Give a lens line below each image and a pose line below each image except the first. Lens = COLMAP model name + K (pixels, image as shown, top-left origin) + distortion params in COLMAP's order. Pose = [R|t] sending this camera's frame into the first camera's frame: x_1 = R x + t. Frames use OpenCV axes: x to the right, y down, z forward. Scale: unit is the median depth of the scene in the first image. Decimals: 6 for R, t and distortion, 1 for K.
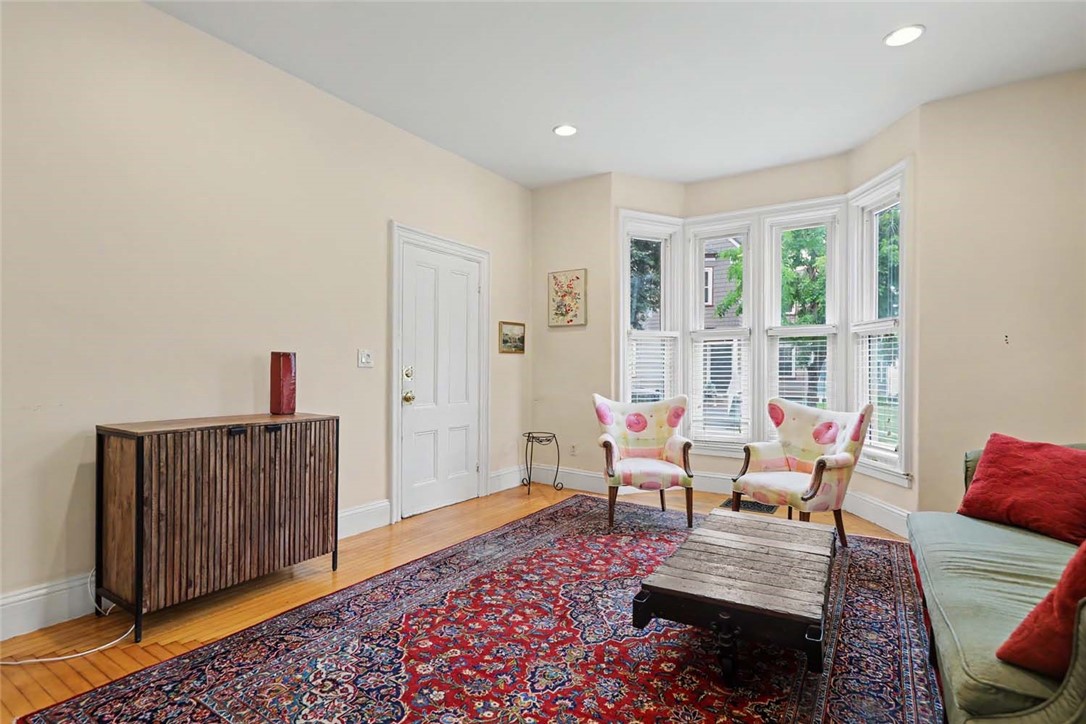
lens RADIAL K [[533.2, 0, 537.8], [0, 533.2, 367.9], [0, 0, 1]] dist [0.003731, -0.000296]
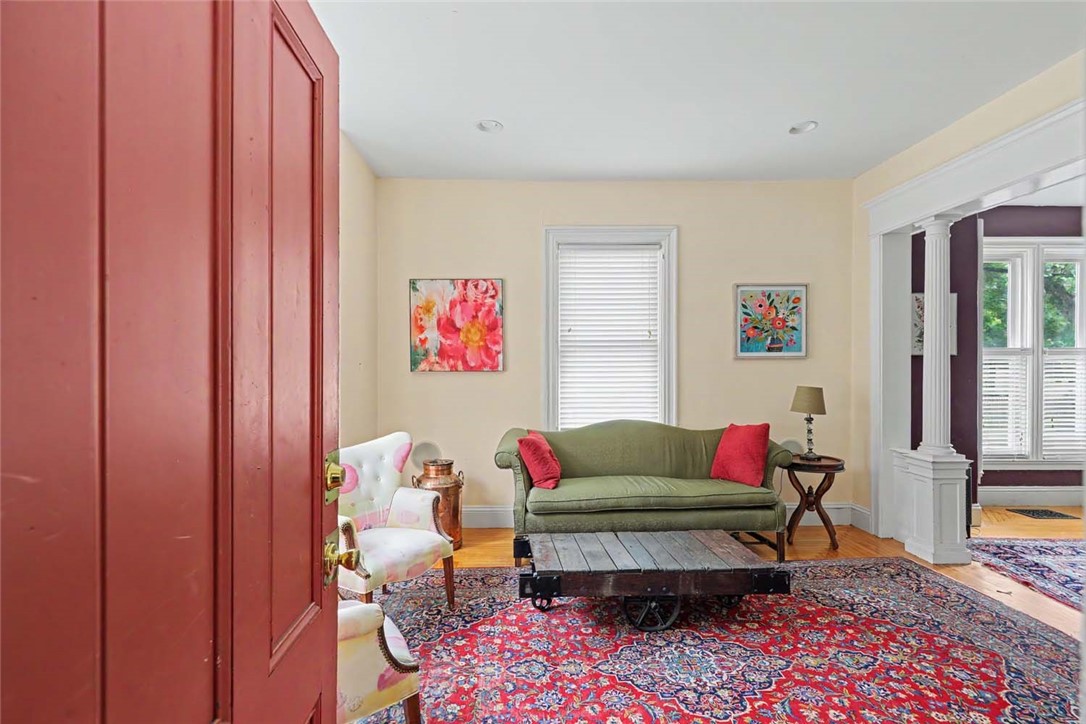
lens RADIAL K [[533.2, 0, 539.2], [0, 533.2, 366.2], [0, 0, 1]] dist [0.003731, -0.000296]
pose [[-0.579089, -0.006549, 0.815238, -0.344285], [-0.003880, 0.999979, 0.005277, -0.063851], [-0.815255, -0.000107, -0.579102, 1.418657]]
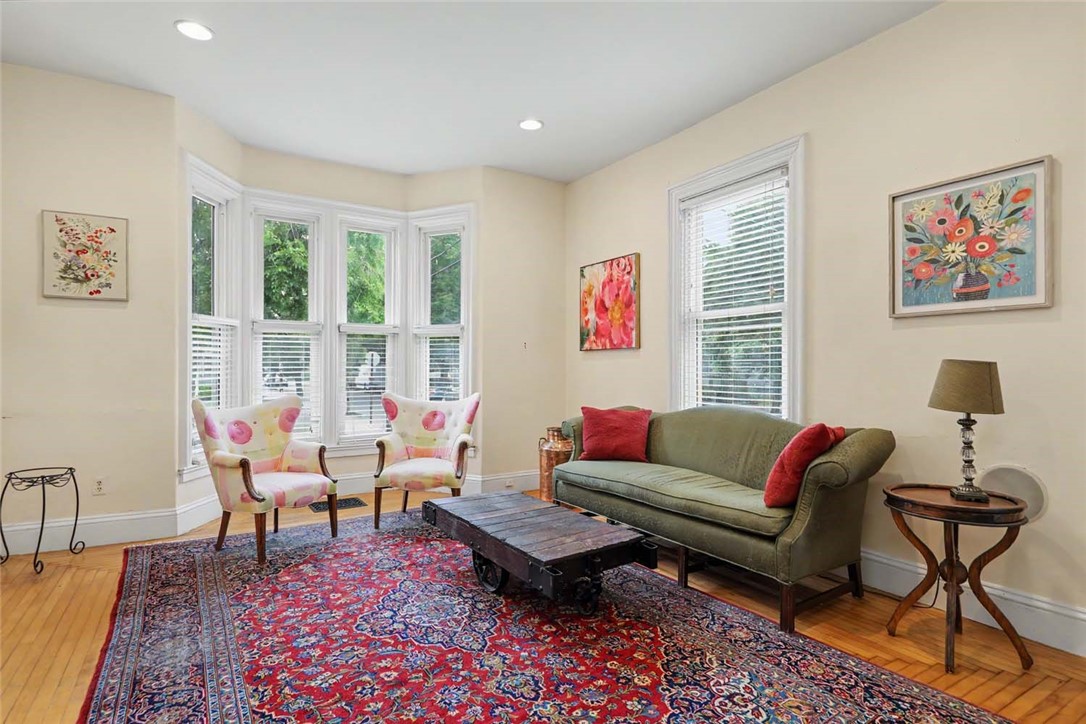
lens RADIAL K [[560.1, 0, 539.5], [0, 560.1, 366.9], [0, 0, 1]] dist [0.003724, -0.001619]
pose [[0.410315, -0.003994, 0.911935, -0.546551], [-0.003844, 0.999974, 0.006109, -0.003570], [-0.911936, -0.006012, 0.410289, 0.339157]]
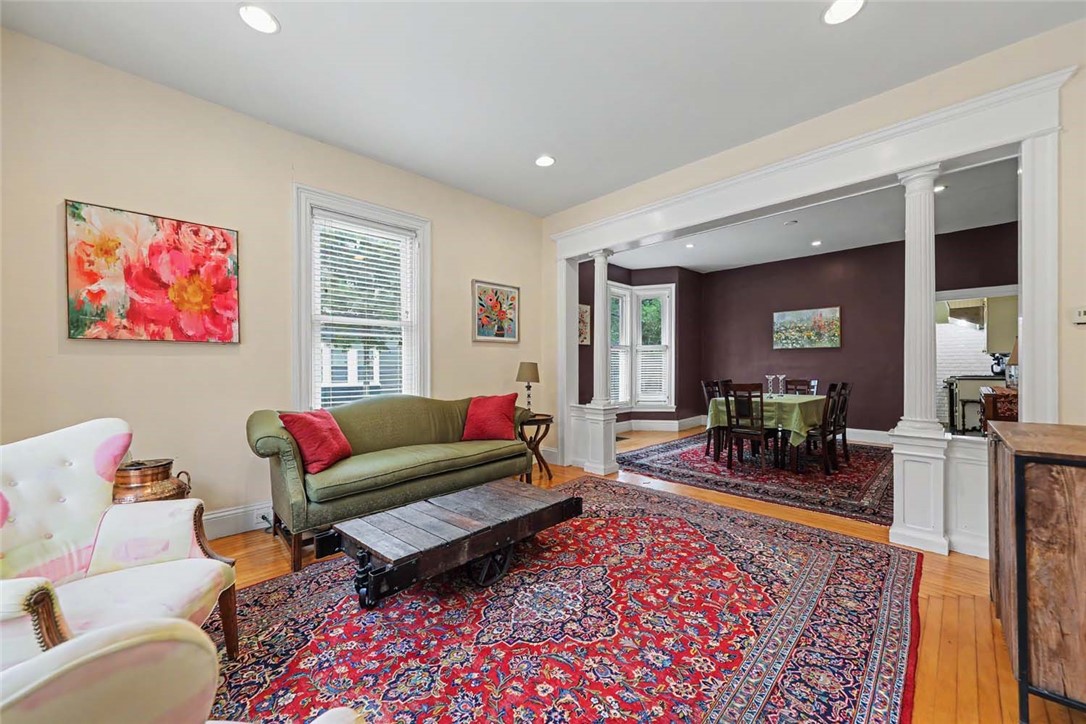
lens RADIAL K [[406.1, 0, 541.0], [0, 406.1, 367.8], [0, 0, 1]] dist [0.003189, -0.000649]
pose [[-0.980432, -0.004759, 0.196802, 0.032183], [-0.004472, 0.999988, 0.001905, 0.004533], [-0.196809, 0.000987, -0.980441, 1.419761]]
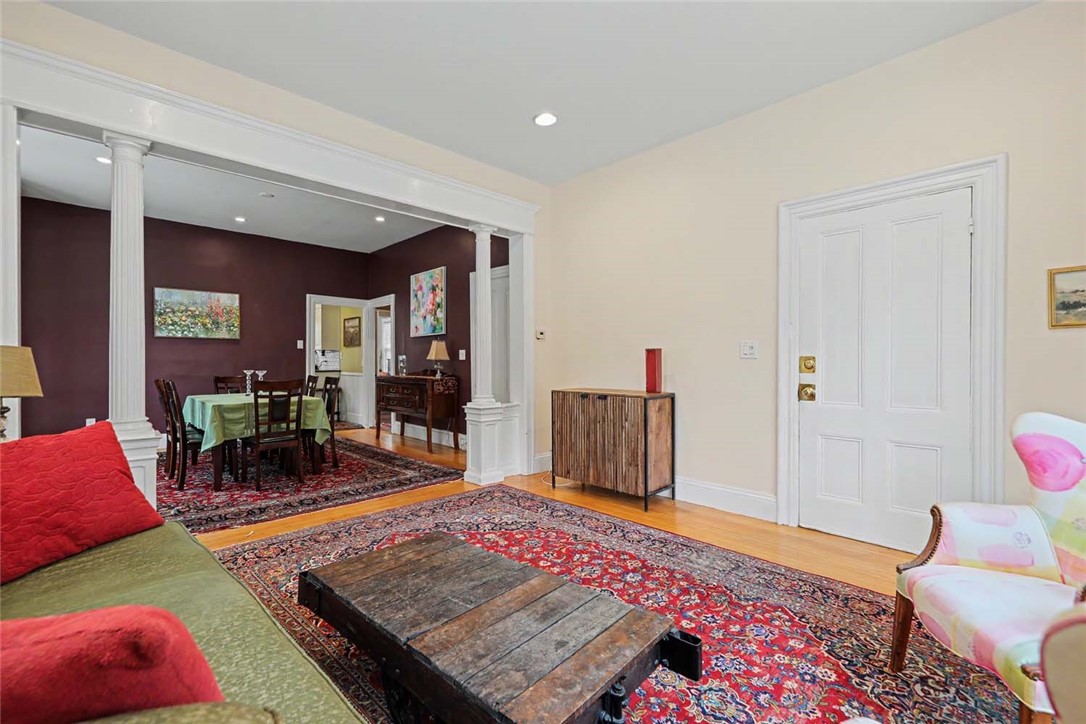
lens RADIAL K [[477.9, 0, 539.9], [0, 477.9, 360.2], [0, 0, 1]] dist [0.000503, -0.000050]
pose [[-0.206600, -0.007402, -0.978397, 0.780587], [0.000291, 0.999971, -0.007627, 0.010995], [0.978425, -0.001860, -0.206592, 0.922064]]
